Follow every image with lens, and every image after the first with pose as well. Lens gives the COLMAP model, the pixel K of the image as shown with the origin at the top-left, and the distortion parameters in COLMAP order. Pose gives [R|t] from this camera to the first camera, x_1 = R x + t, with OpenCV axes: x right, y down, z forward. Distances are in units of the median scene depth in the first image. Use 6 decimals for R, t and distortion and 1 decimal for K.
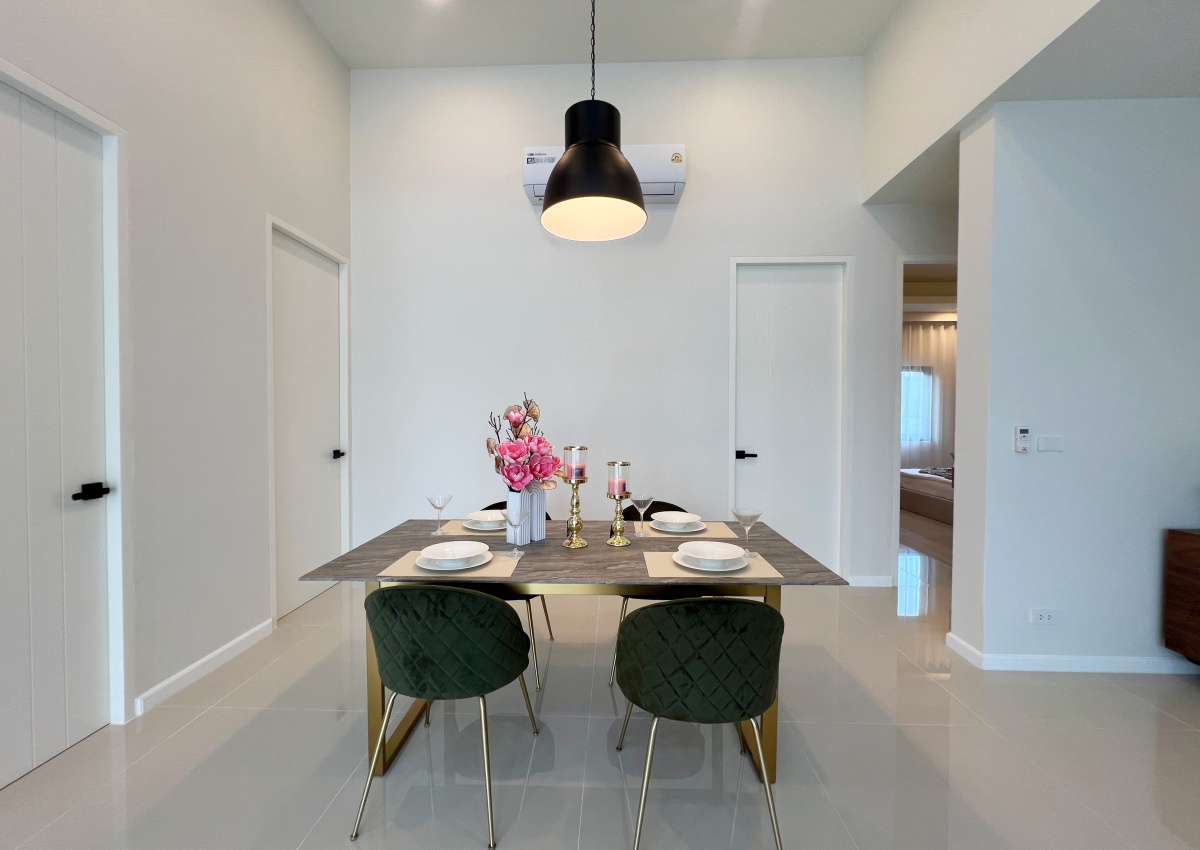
lens RADIAL K [[488.1, 0, 596.3], [0, 488.1, 423.9], [0, 0, 1]] dist [-0.005390, 0.002068]
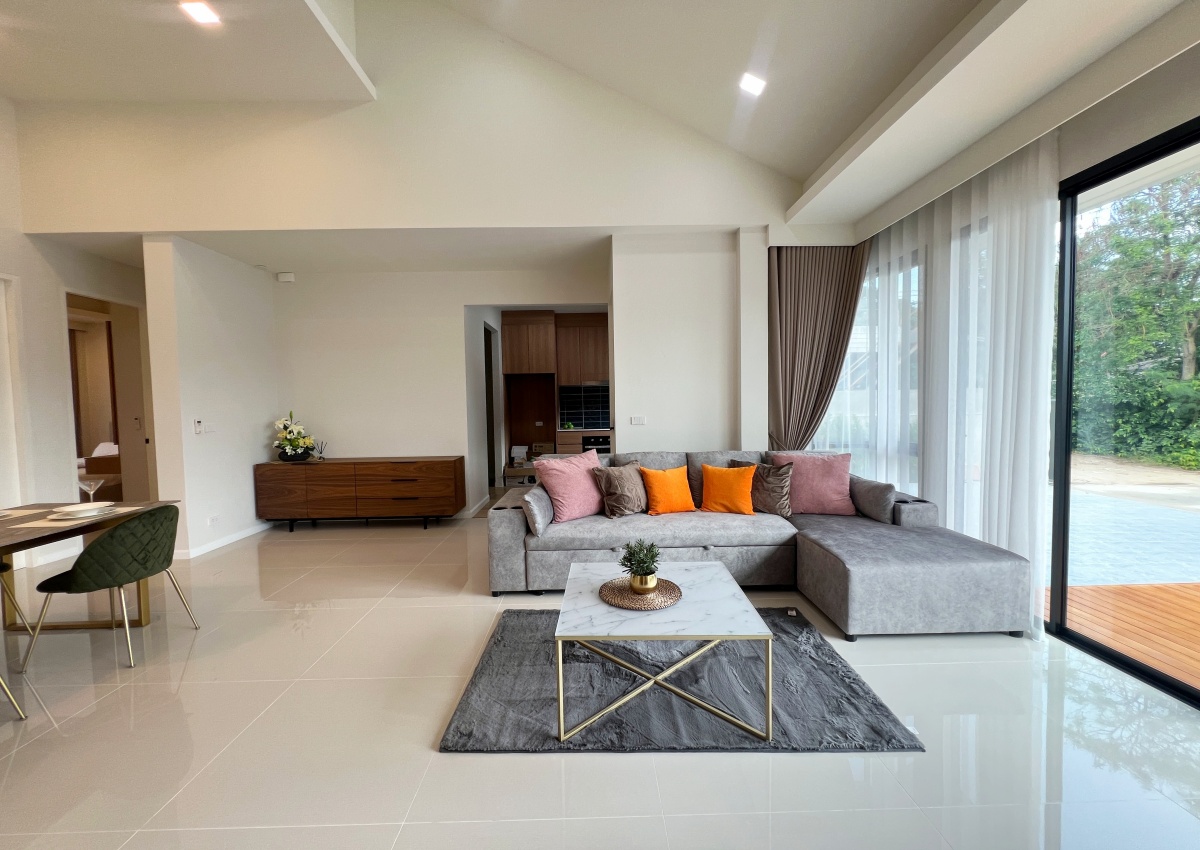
lens RADIAL K [[488.1, 0, 597.7], [0, 488.1, 425.8], [0, 0, 1]] dist [-0.005390, 0.002068]
pose [[-0.052709, -0.050097, 0.997353, -1.166748], [0.040122, 0.997828, 0.052242, -0.007379], [-0.997804, 0.042770, -0.050584, -0.458565]]
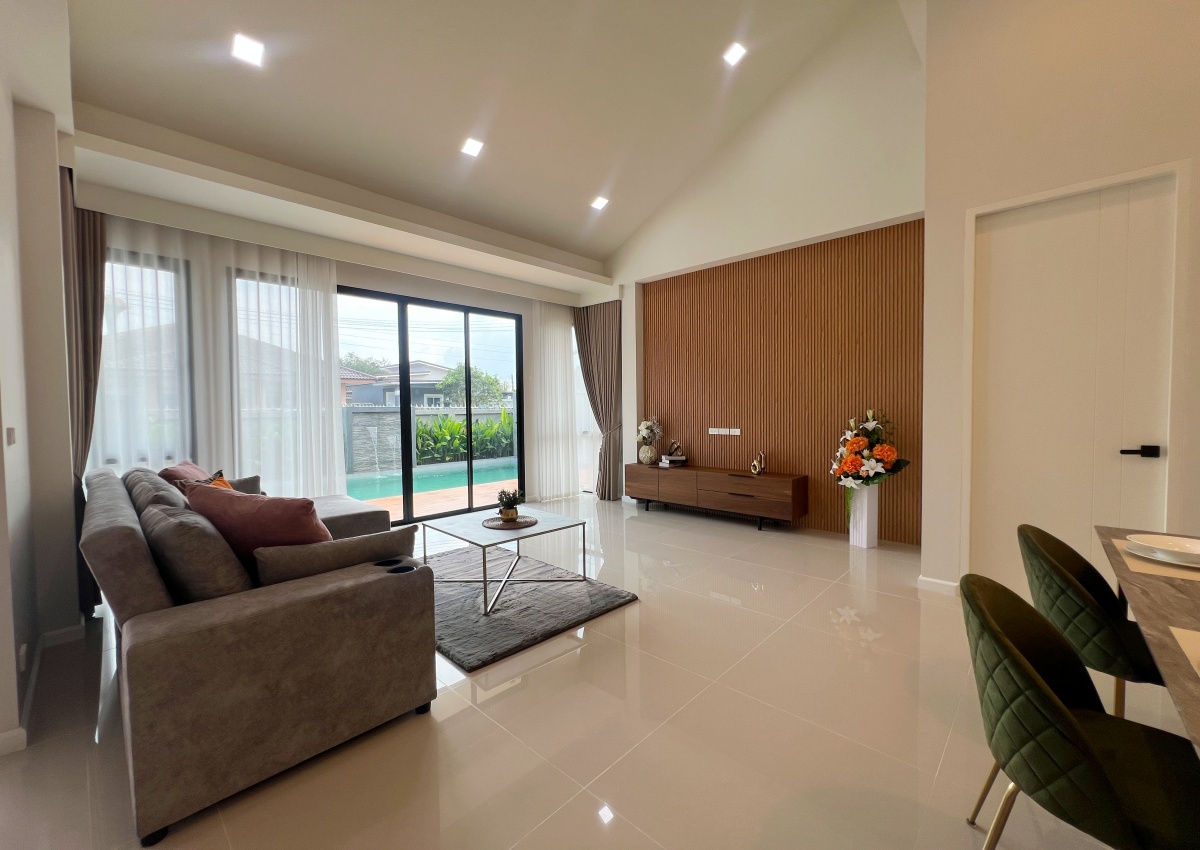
lens RADIAL K [[488.1, 0, 594.4], [0, 488.1, 422.6], [0, 0, 1]] dist [-0.005390, 0.002068]
pose [[-0.659476, 0.027570, -0.751220, 0.890436], [-0.007809, 0.999022, 0.043520, 0.013000], [0.751685, 0.034567, -0.658615, 0.669326]]
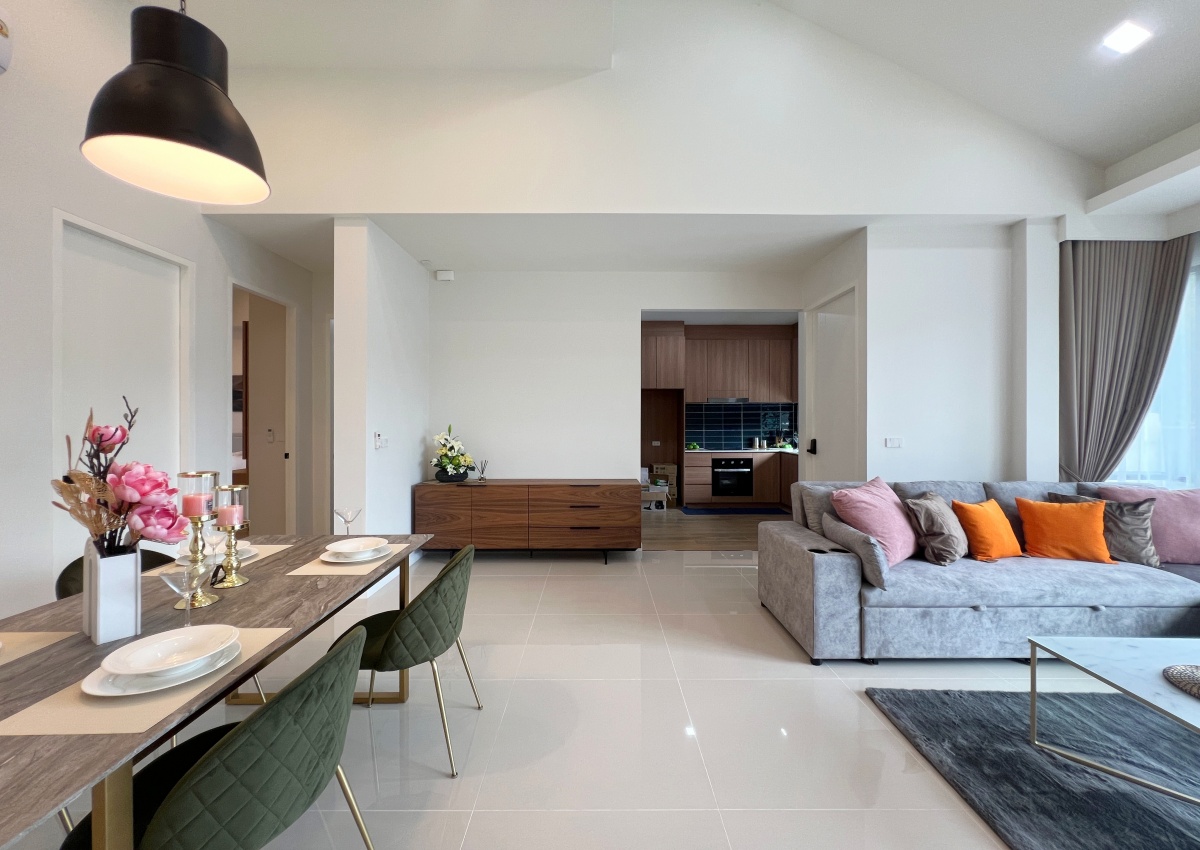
lens RADIAL K [[488.1, 0, 595.8], [0, 488.1, 423.4], [0, 0, 1]] dist [-0.005390, 0.002068]
pose [[-0.037301, -0.005259, 0.999290, -0.811577], [0.022671, 0.999724, 0.006107, -0.019161], [-0.999047, 0.022883, -0.037172, 0.411076]]
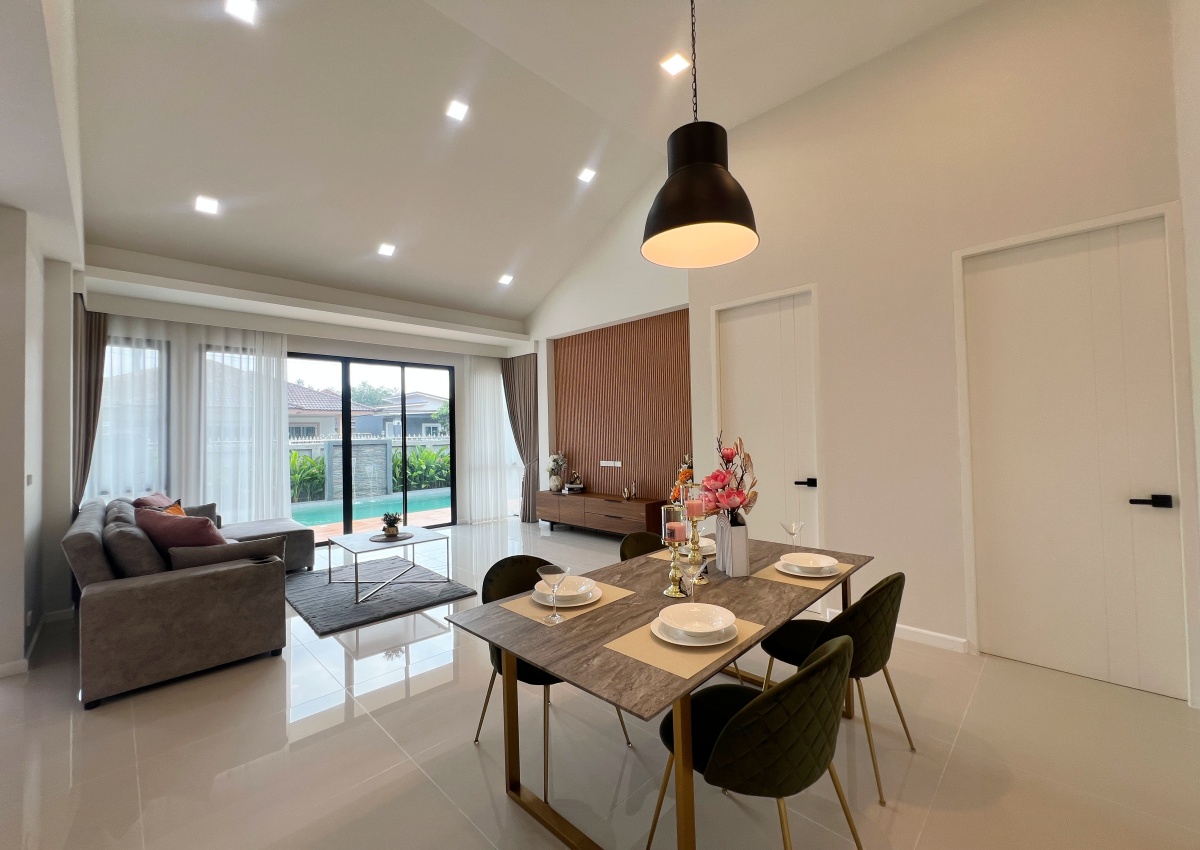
lens RADIAL K [[488.1, 0, 596.3], [0, 488.1, 421.4], [0, 0, 1]] dist [-0.005390, 0.002068]
pose [[-0.678735, -0.005693, -0.734362, 0.843466], [0.001333, 0.999959, -0.008984, -0.075583], [0.734382, -0.007076, -0.678699, 1.533759]]
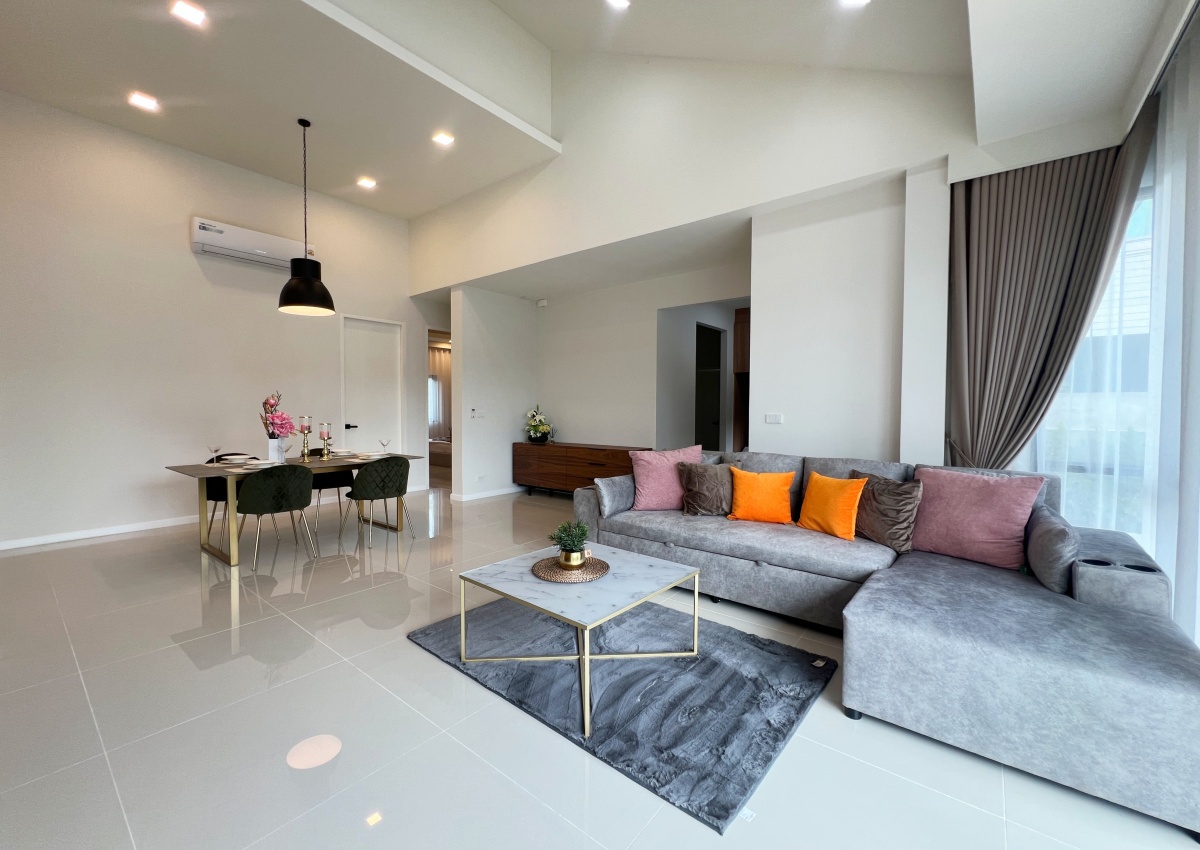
lens RADIAL K [[488.1, 0, 595.3], [0, 488.1, 425.2], [0, 0, 1]] dist [-0.005390, 0.002068]
pose [[0.601453, -0.027776, 0.798425, -0.987262], [0.016489, 0.999614, 0.022354, 0.058080], [-0.798738, -0.000280, 0.601679, -1.319171]]
